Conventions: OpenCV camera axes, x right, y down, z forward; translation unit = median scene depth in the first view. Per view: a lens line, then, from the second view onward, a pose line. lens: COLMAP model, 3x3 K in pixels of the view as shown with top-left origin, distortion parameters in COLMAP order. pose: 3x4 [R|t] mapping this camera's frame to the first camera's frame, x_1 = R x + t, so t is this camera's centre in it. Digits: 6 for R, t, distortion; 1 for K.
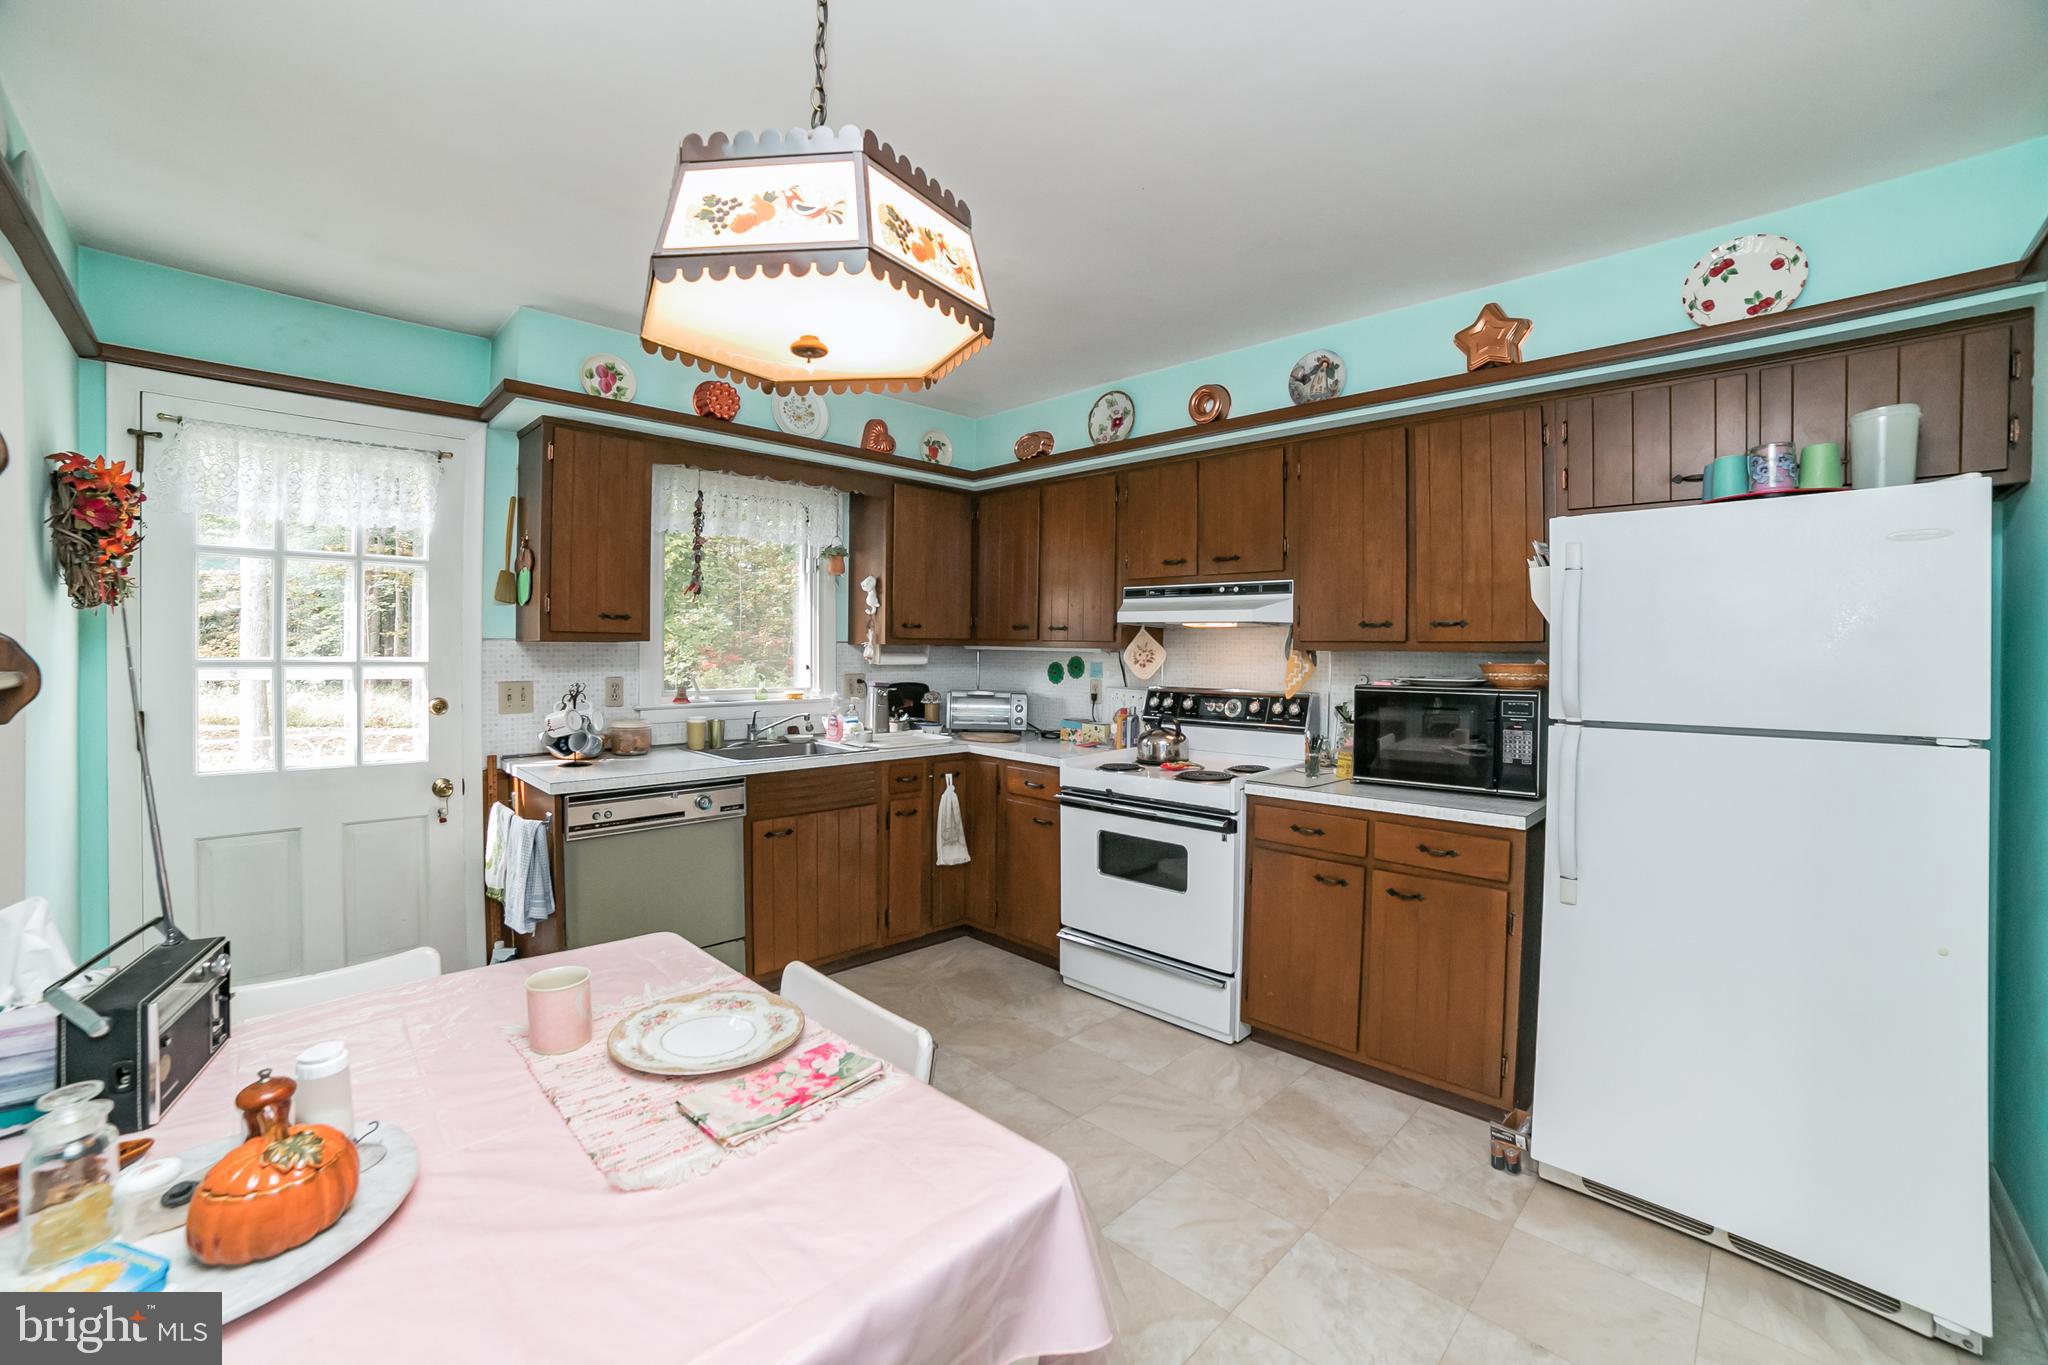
lens RADIAL K [[854.7, 0, 1025.0], [0, 854.7, 670.0], [0, 0, 1]] dist [-0.098847, 0.033431]
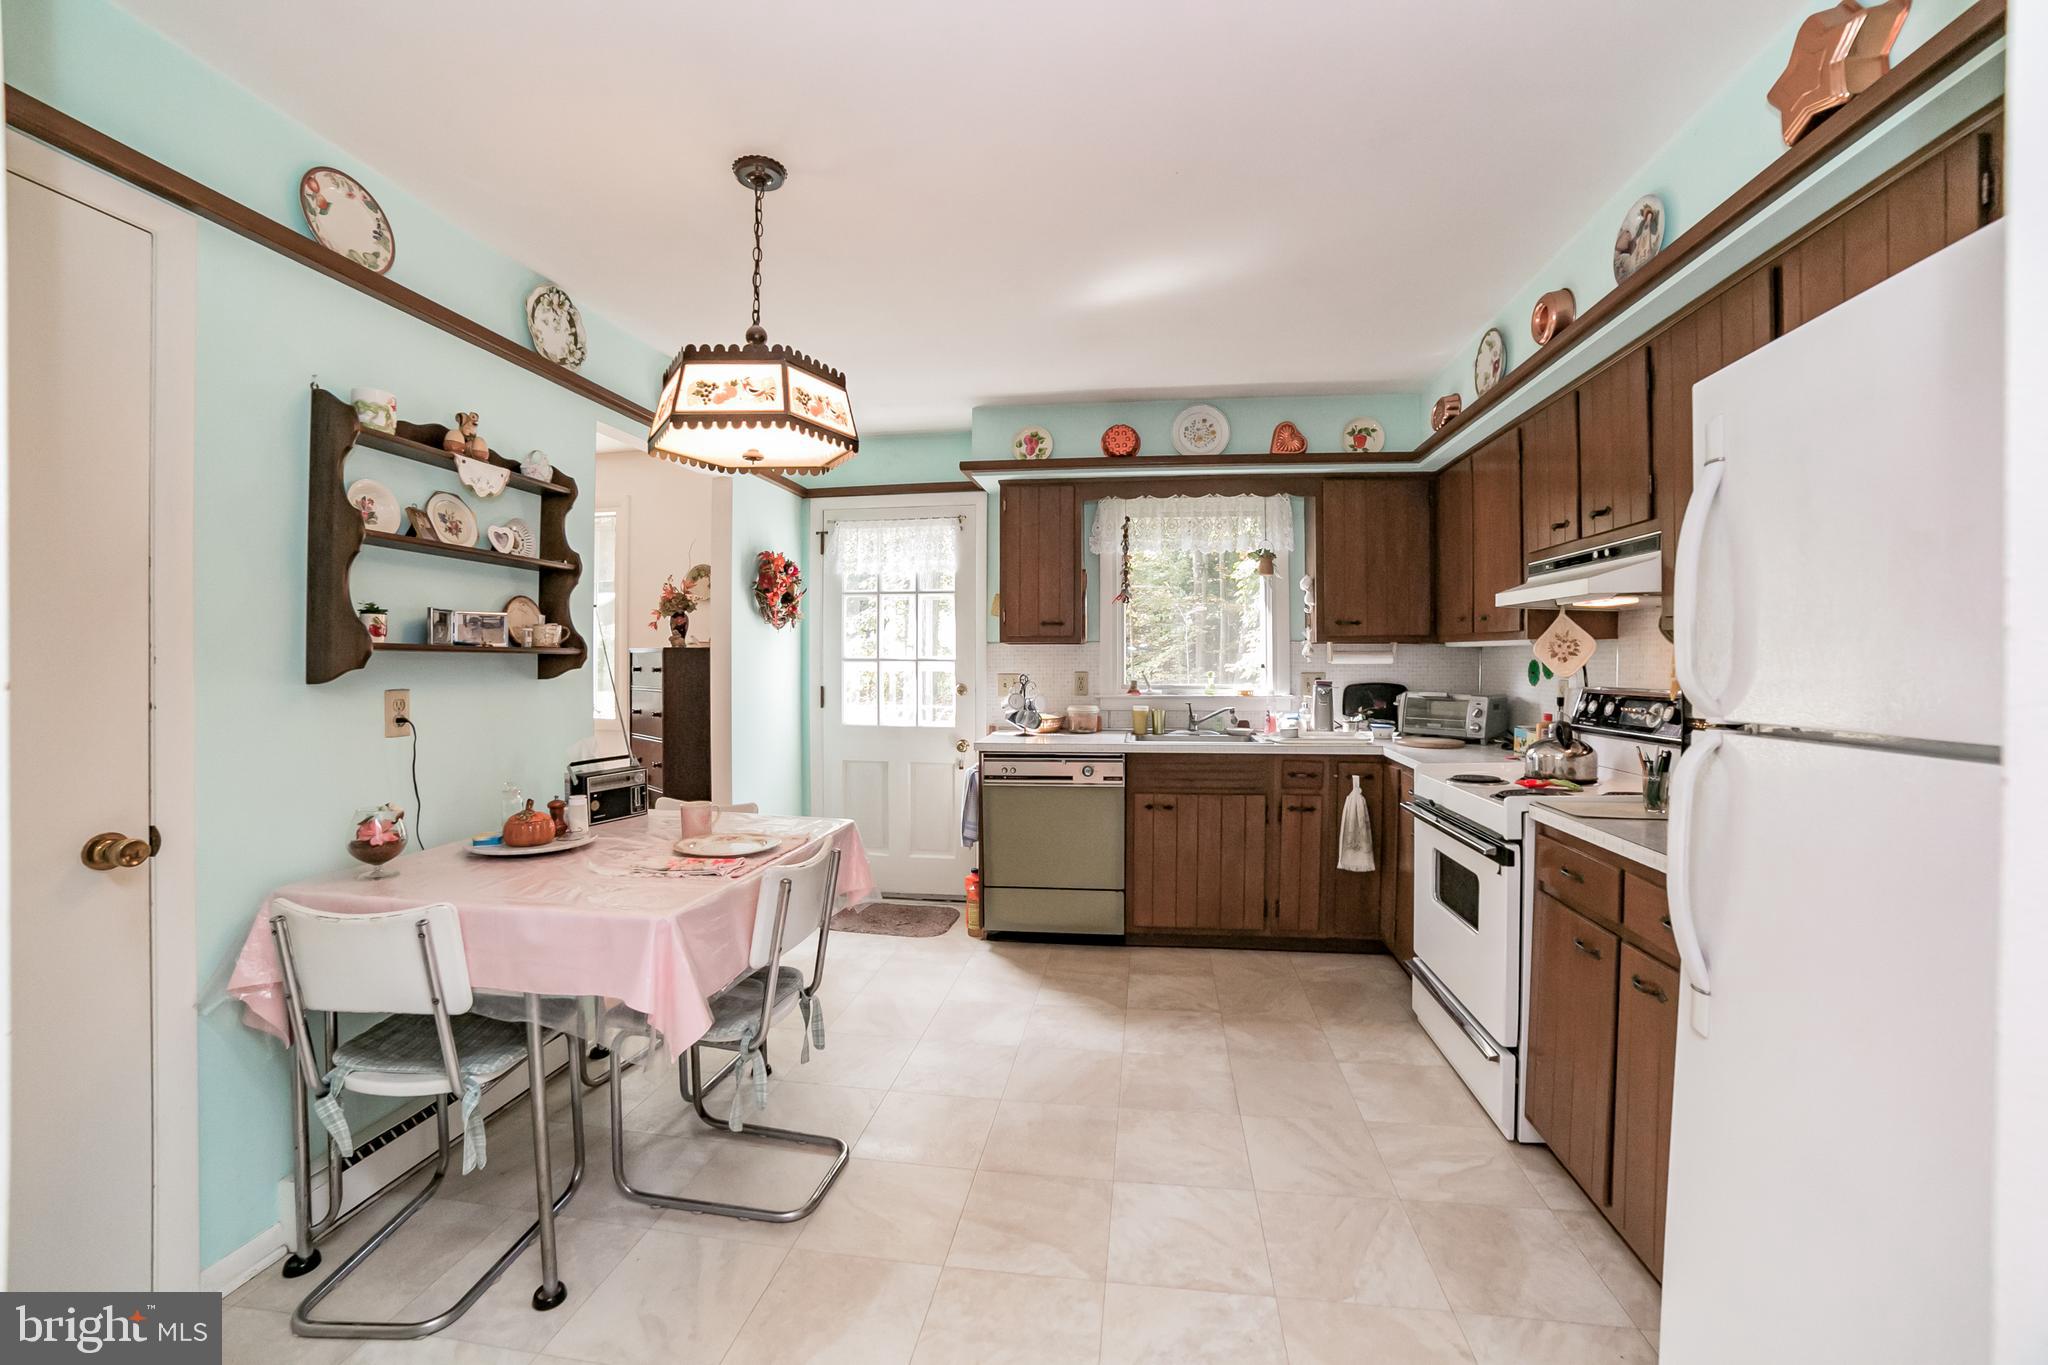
lens RADIAL K [[854.7, 0, 1025.0], [0, 854.7, 670.0], [0, 0, 1]] dist [-0.098847, 0.033431]
pose [[0.590747, -0.001382, -0.806856, 0.486472], [-0.014831, 0.999811, -0.012572, 0.023022], [0.806721, 0.019393, 0.590615, 0.157200]]
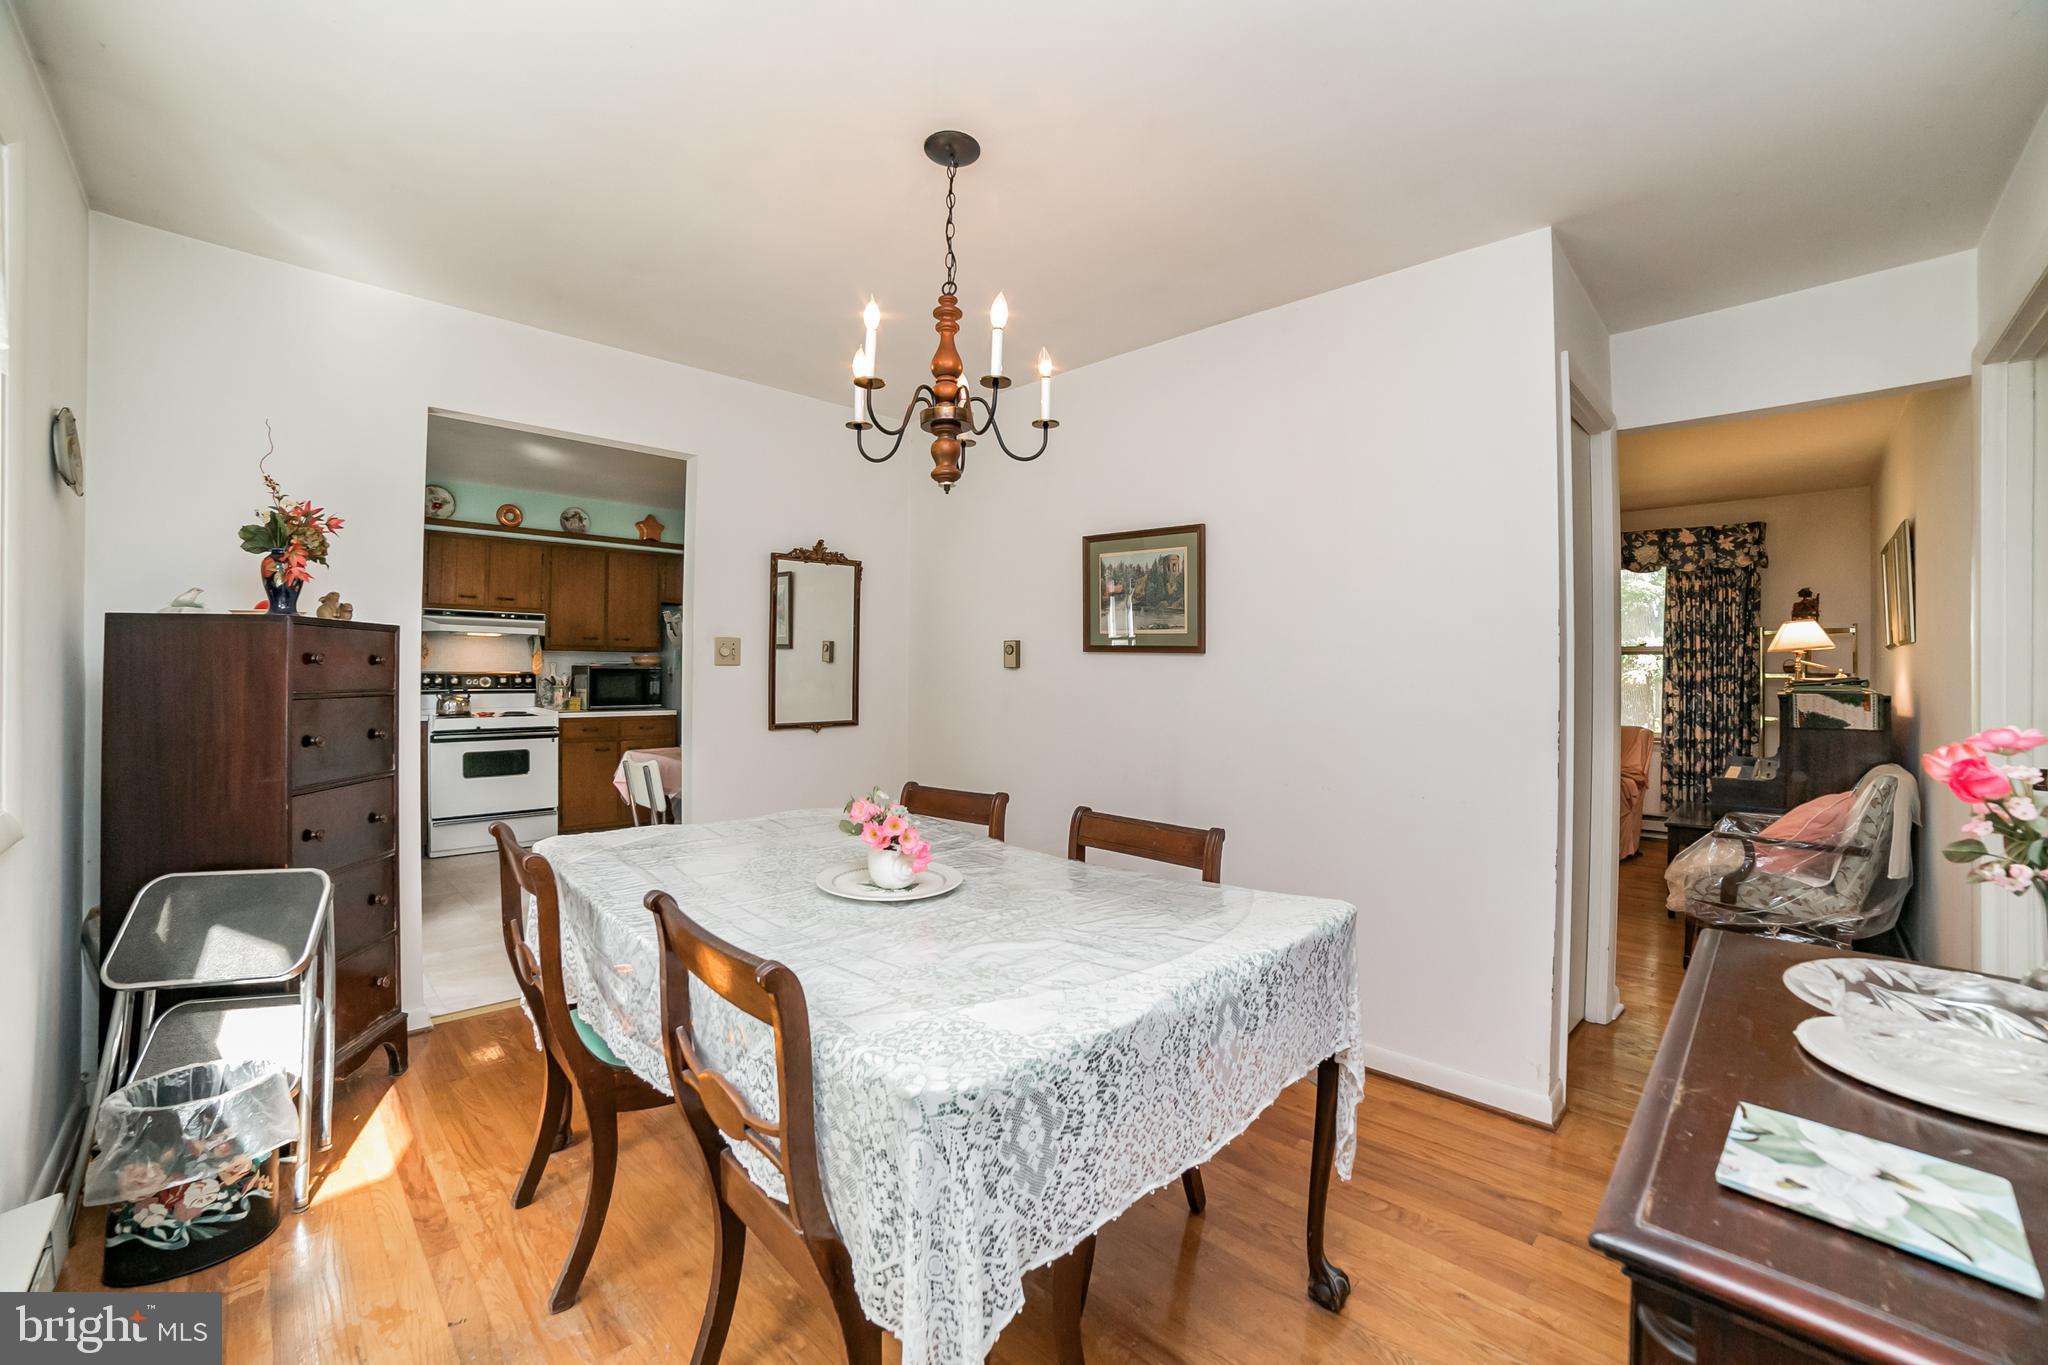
lens RADIAL K [[854.7, 0, 1025.0], [0, 854.7, 670.0], [0, 0, 1]] dist [-0.098847, 0.033431]
pose [[-0.010274, -0.001082, 0.999947, -1.459218], [0.018616, 0.999826, 0.001273, 0.038710], [-0.999774, 0.018628, -0.010252, -0.095357]]
